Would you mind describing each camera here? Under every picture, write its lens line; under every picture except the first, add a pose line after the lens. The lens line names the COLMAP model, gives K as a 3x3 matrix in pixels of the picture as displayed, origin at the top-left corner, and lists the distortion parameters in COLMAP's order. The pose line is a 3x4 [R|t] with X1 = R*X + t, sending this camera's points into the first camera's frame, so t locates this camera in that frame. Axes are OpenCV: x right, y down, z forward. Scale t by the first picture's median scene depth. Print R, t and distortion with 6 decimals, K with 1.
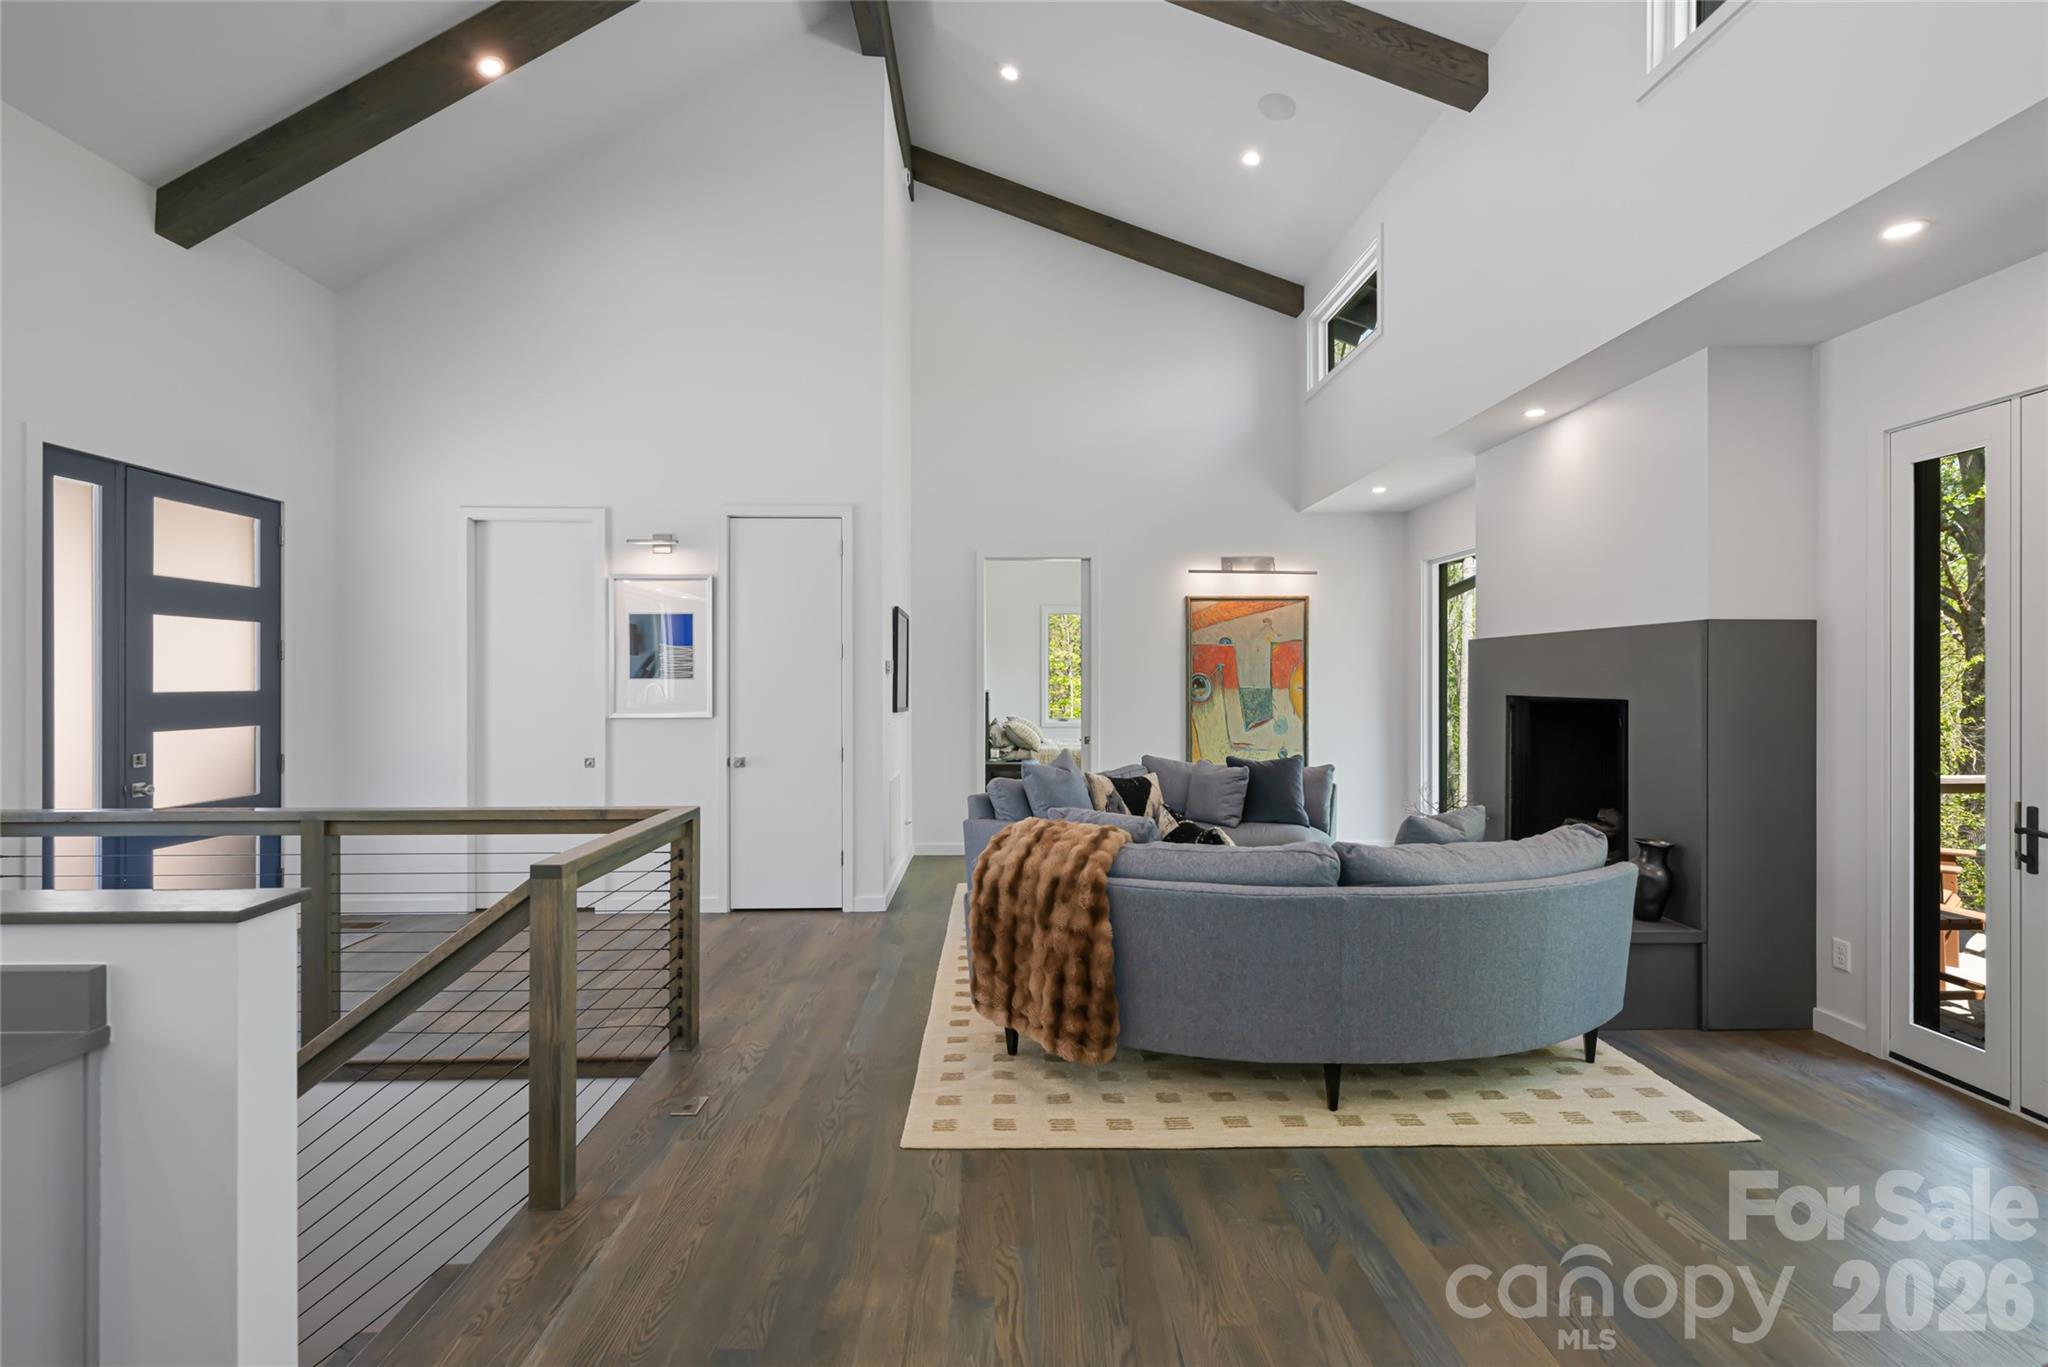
lens RADIAL K [[907.6, 0, 1061.1], [0, 907.6, 679.4], [0, 0, 1]] dist [-0.007128, 0.001423]
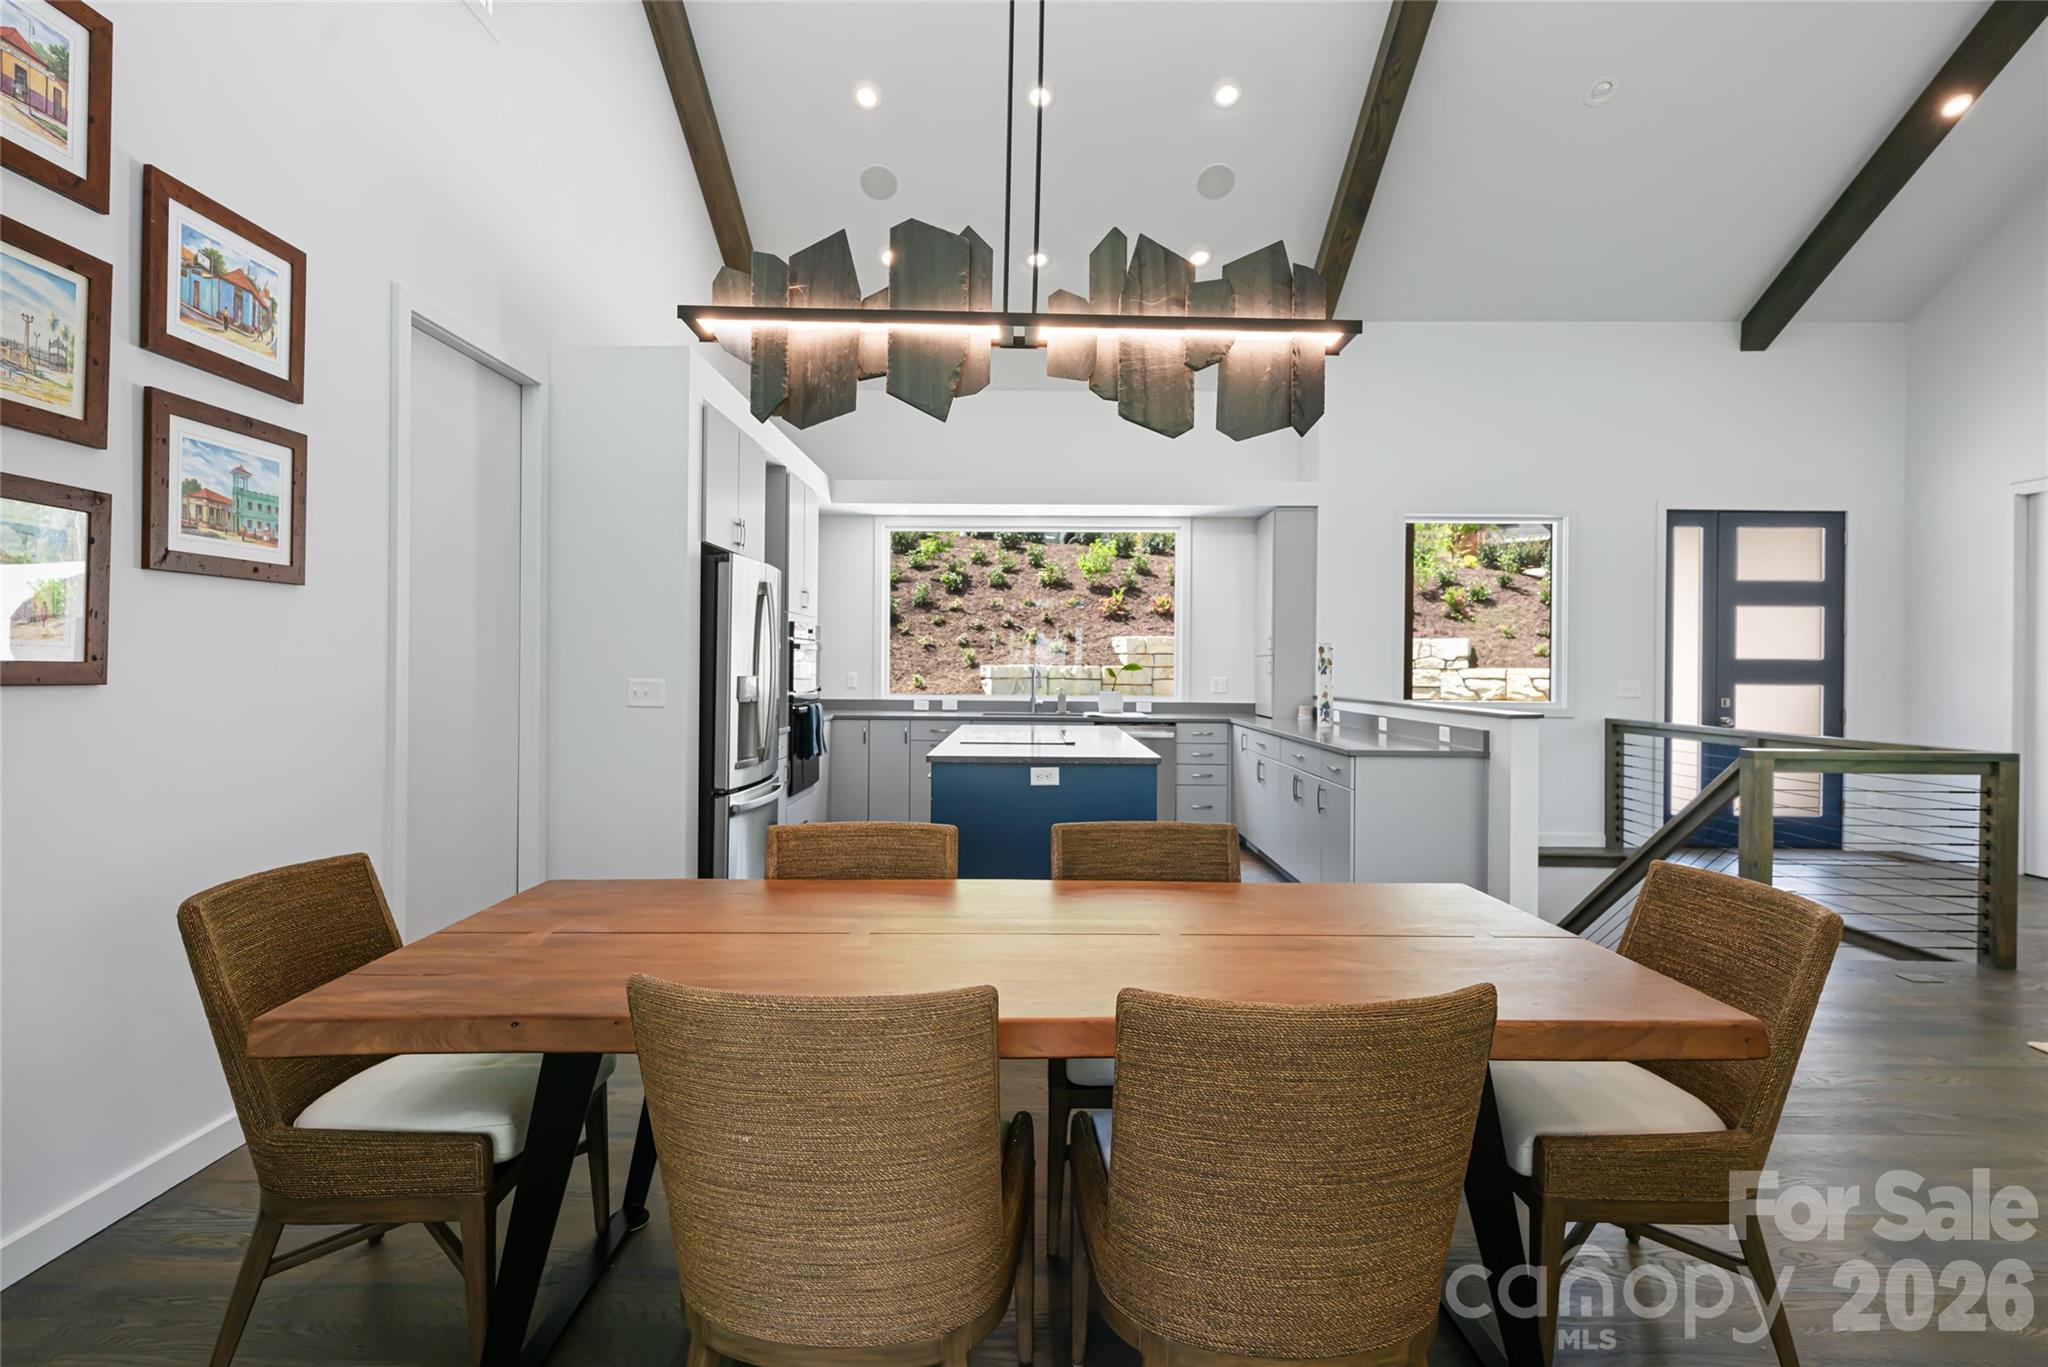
lens RADIAL K [[1036.4, 0, 987.3], [0, 1036.4, 667.7], [0, 0, 1]] dist [0.006045, 0.000340]
pose [[-0.061203, -0.000157, -0.998125, 0.673362], [-0.012718, 0.999919, 0.000623, 0.037797], [0.998044, 0.012733, -0.061200, -0.114325]]
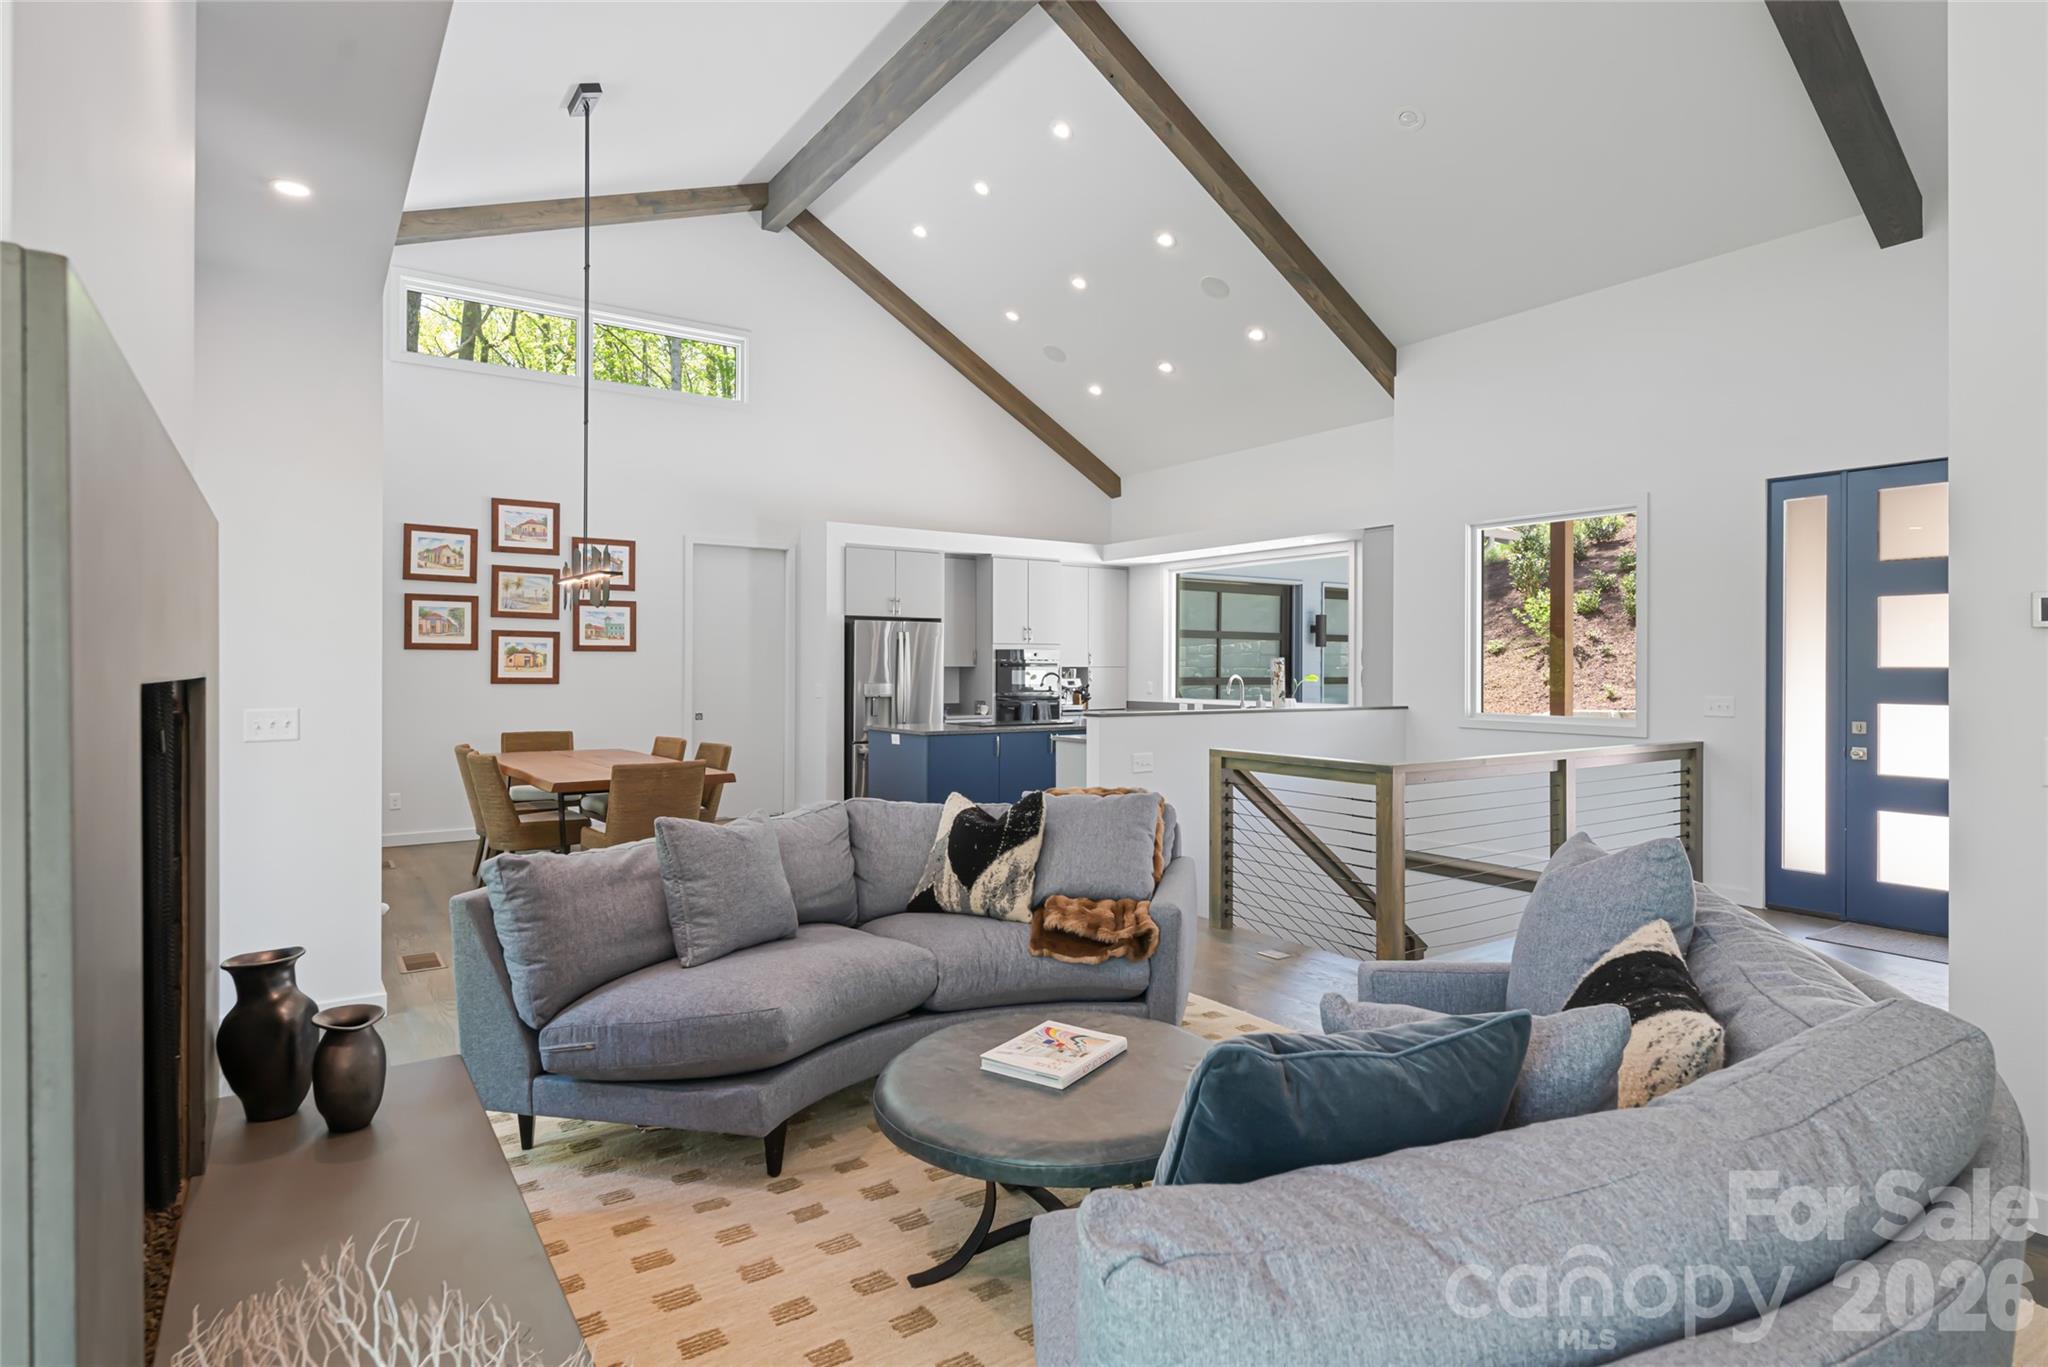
lens RADIAL K [[1073.0, 0, 1025.9], [0, 1073.0, 684.8], [0, 0, 1]] dist [-0.047290, -0.003695]
pose [[-0.863282, 0.004608, -0.504701, 0.454683], [-0.005915, 0.999797, 0.019246, 0.014465], [0.504687, 0.019600, -0.863080, 1.336938]]
